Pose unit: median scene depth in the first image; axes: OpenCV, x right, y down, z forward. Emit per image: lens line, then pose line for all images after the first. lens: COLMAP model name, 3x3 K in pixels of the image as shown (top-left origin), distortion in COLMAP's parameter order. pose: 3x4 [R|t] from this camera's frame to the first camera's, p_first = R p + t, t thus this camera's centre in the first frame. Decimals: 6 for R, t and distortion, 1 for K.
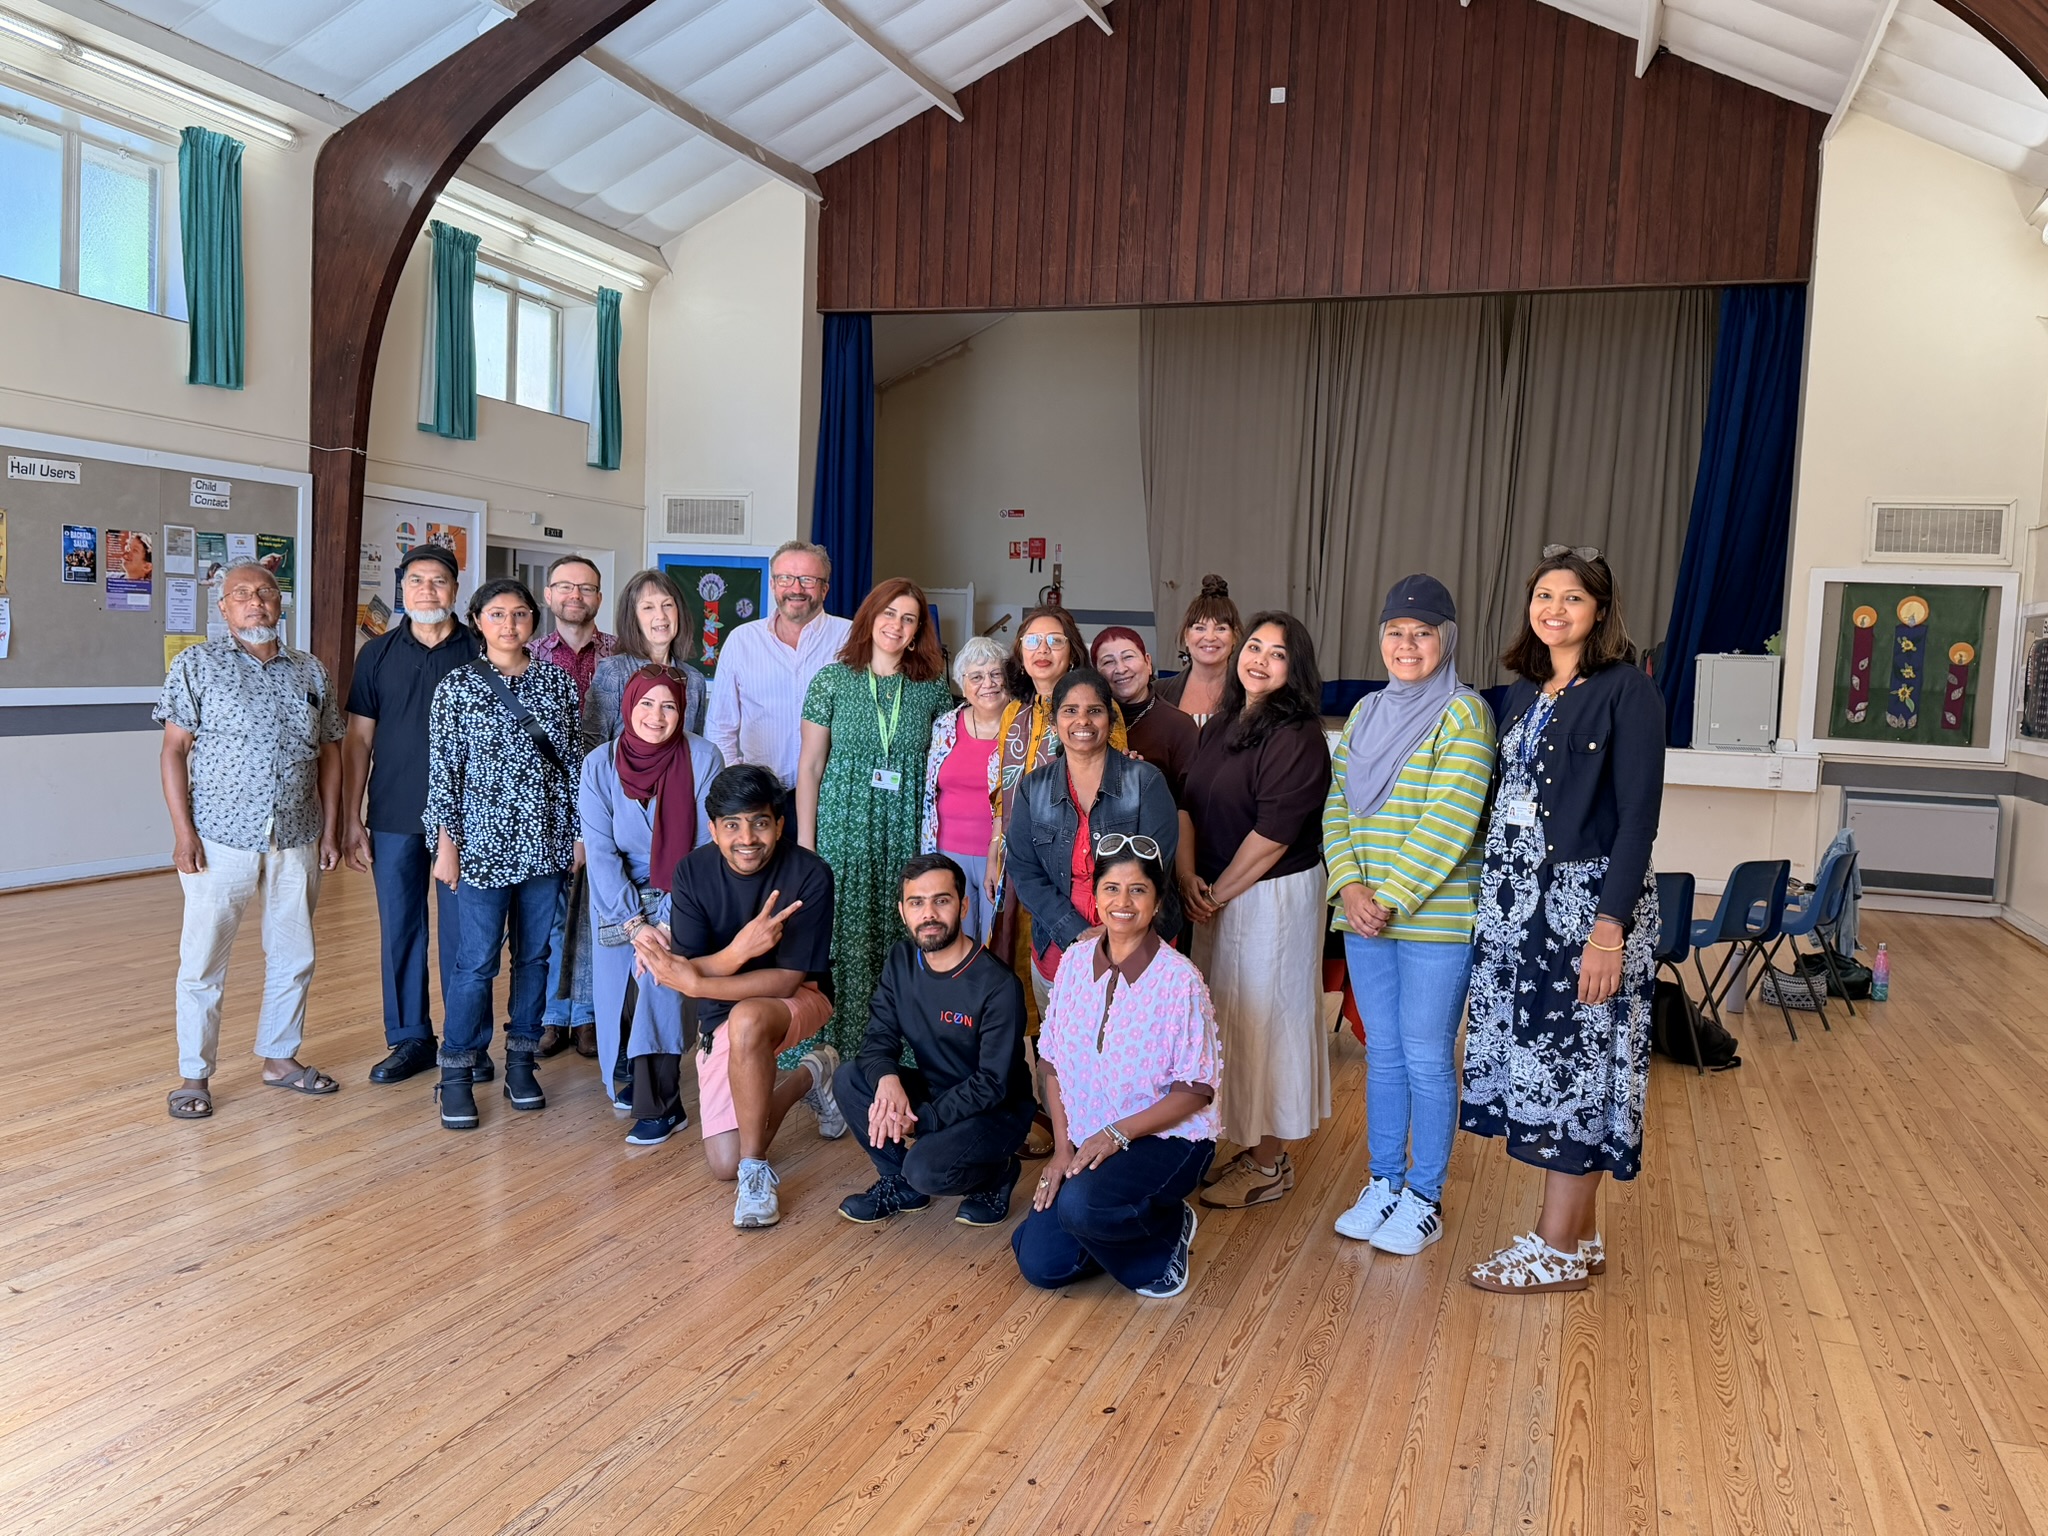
lens RADIAL K [[1649.1, 0, 1024.0], [0, 1649.1, 768.0], [0, 0, 1]] dist [0.128275, -0.196742]
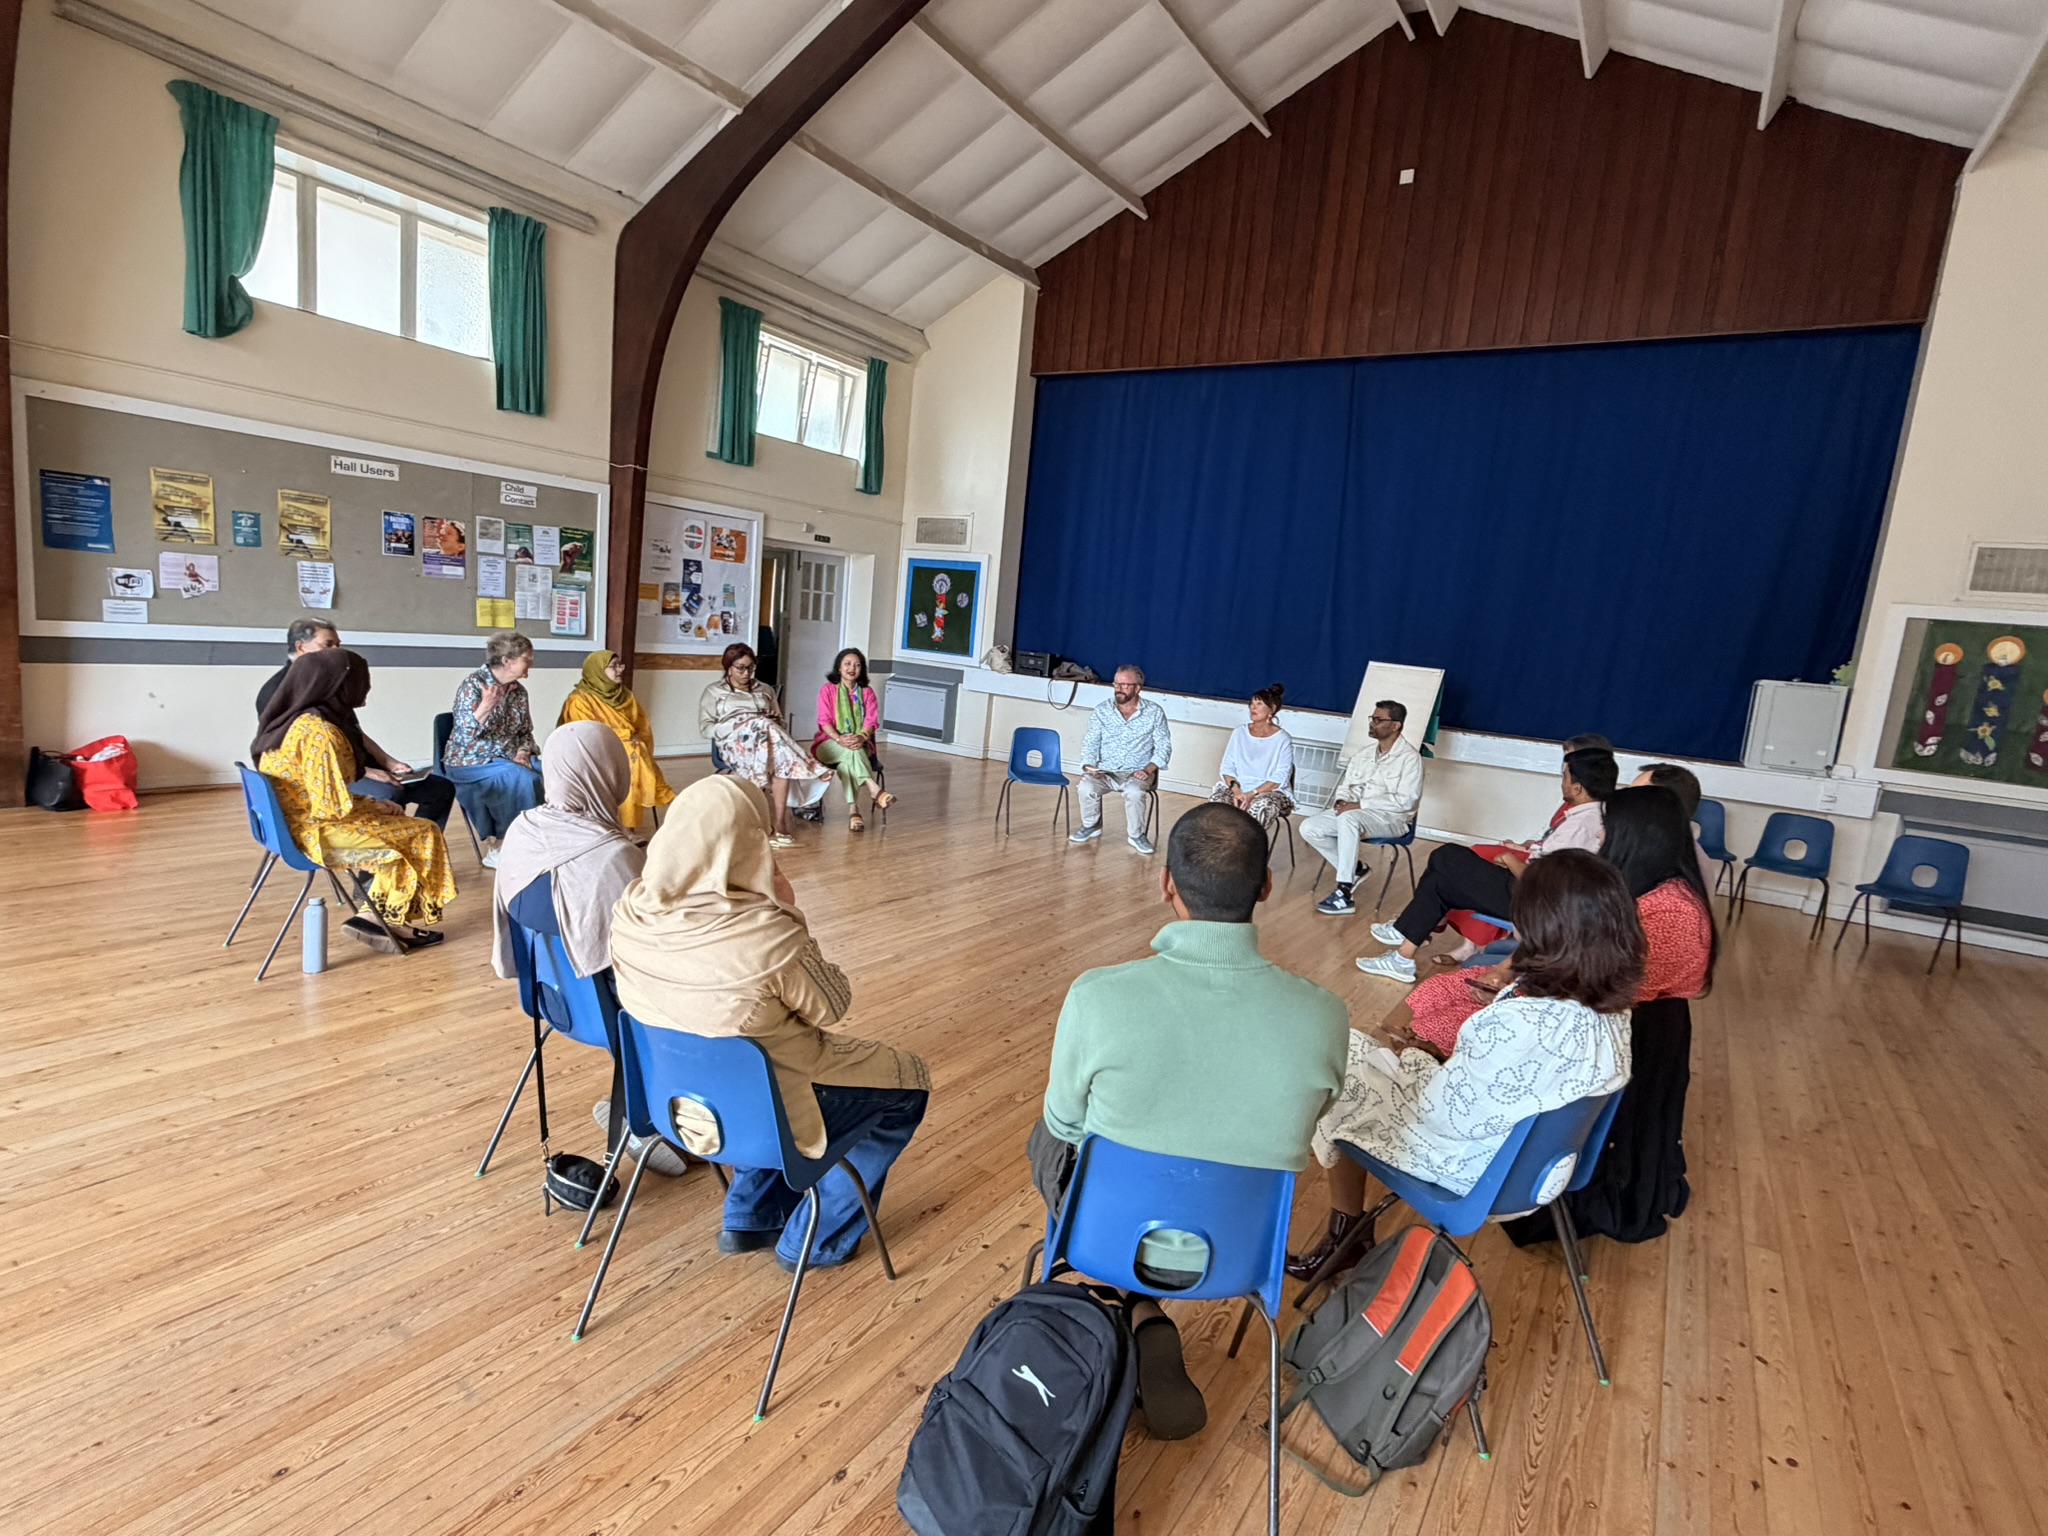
lens RADIAL K [[1007.6, 0, 1025.1], [0, 1007.6, 773.5], [0, 0, 1]] dist [0.003725, 0.000197]
pose [[0.967657, 0.083979, -0.237880, 0.105150], [-0.069014, 0.995117, 0.070571, -0.021505], [0.242644, -0.051871, 0.968728, 0.256217]]
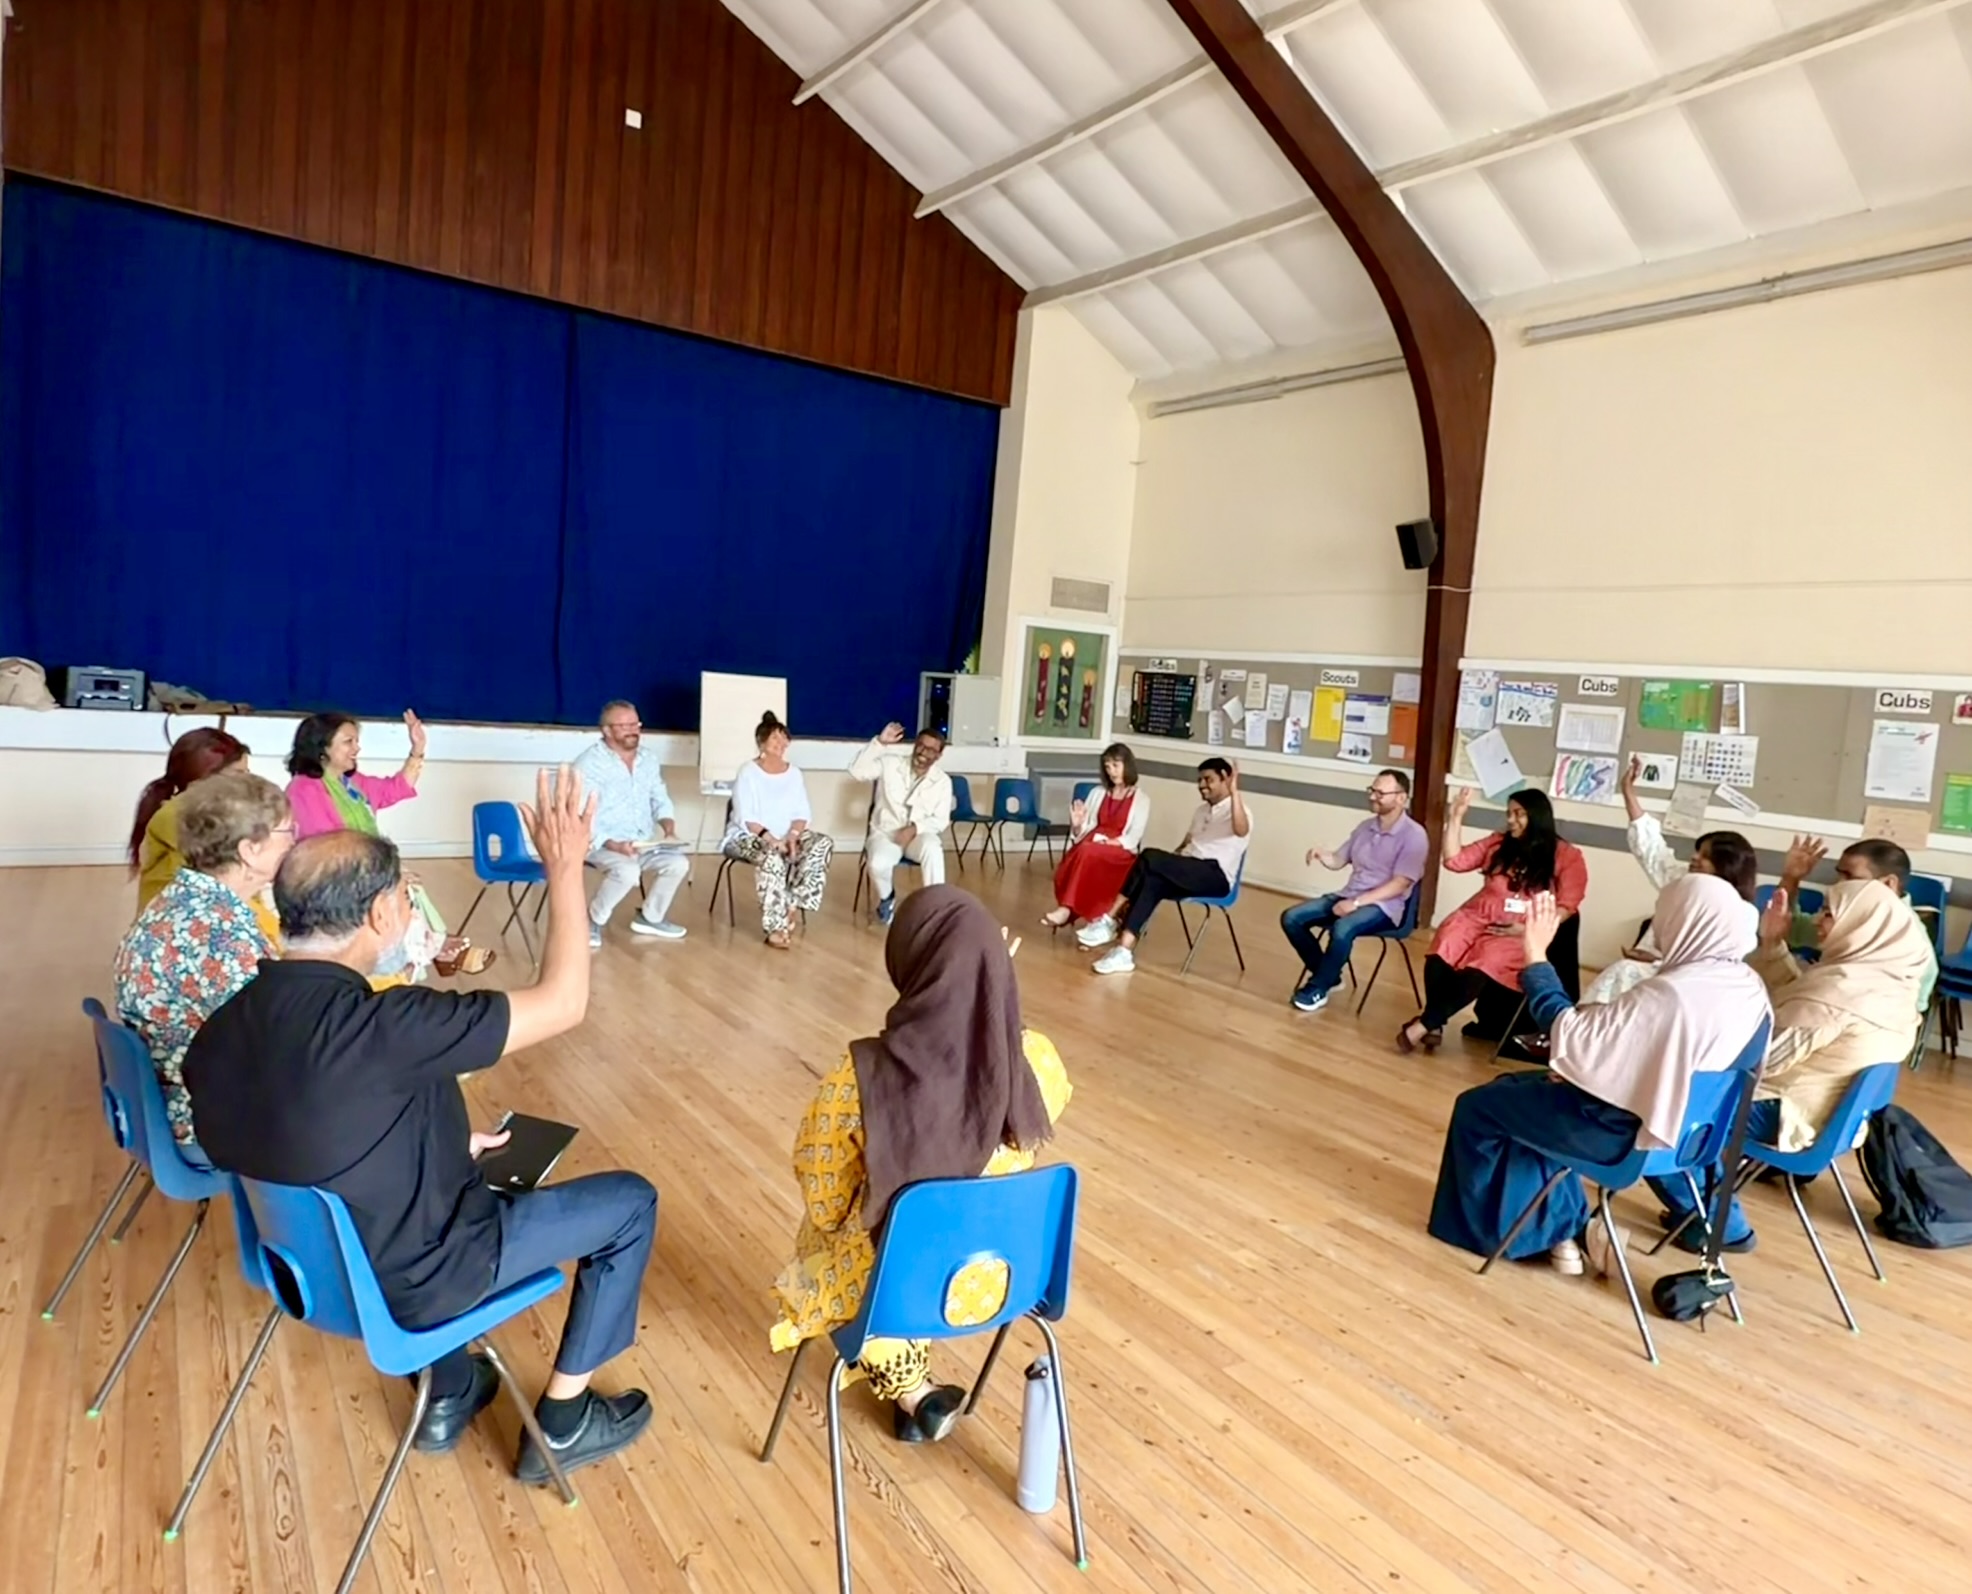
lens RADIAL K [[1226.1, 0, 985.2], [0, 1226.1, 727.7], [0, 0, 1]] dist [0.000066, 0.000429]
pose [[0.591046, -0.025059, 0.806249, -0.371023], [0.003735, 0.999592, 0.028331, -0.052705], [-0.806629, -0.013734, 0.590898, 0.408802]]
